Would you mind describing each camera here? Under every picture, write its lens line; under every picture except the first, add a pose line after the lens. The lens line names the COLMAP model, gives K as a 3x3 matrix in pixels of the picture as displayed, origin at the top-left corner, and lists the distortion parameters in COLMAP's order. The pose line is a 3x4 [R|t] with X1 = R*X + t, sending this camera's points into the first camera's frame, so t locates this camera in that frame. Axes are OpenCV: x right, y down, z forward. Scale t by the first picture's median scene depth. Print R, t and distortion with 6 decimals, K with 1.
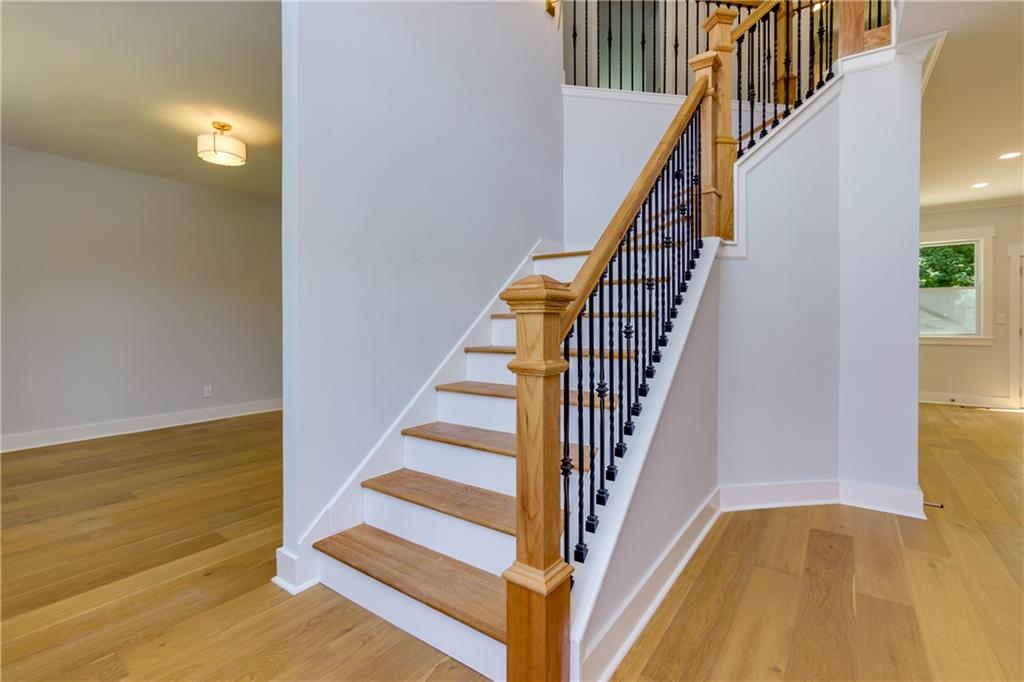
lens RADIAL K [[446.8, 0, 513.7], [0, 446.8, 323.2], [0, 0, 1]] dist [-0.003390, -0.000754]
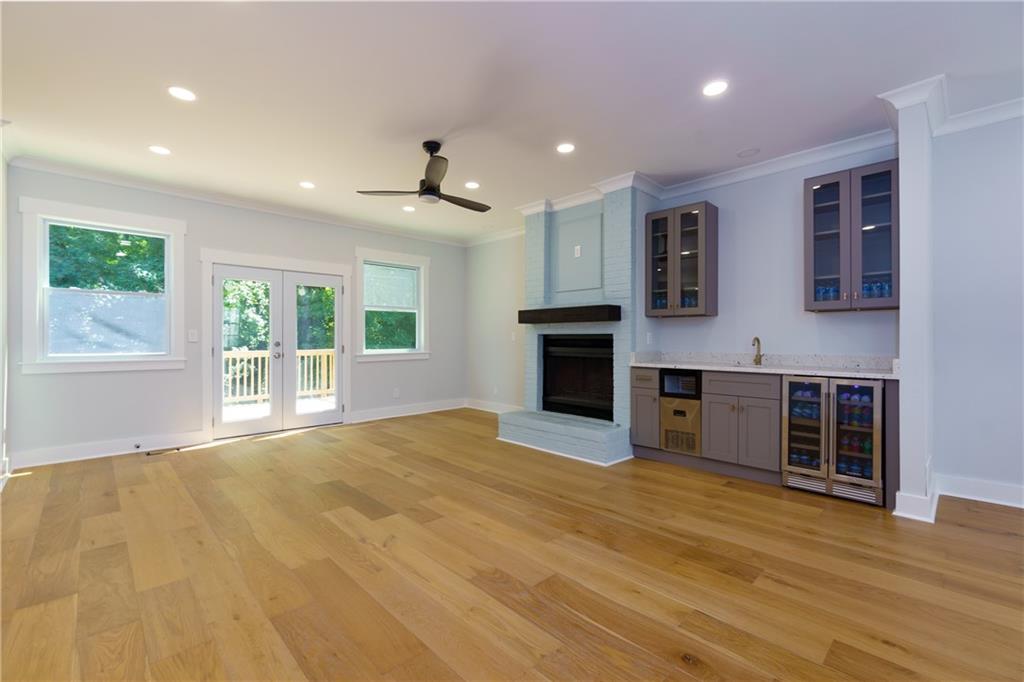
lens RADIAL K [[439.0, 0, 512.7], [0, 439.0, 340.5], [0, 0, 1]] dist [-0.004370, 0.000519]
pose [[0.165038, -0.004106, 0.986279, 0.394183], [0.003221, 0.999988, 0.003625, -0.001892], [-0.986282, 0.002578, 0.165049, 0.282965]]
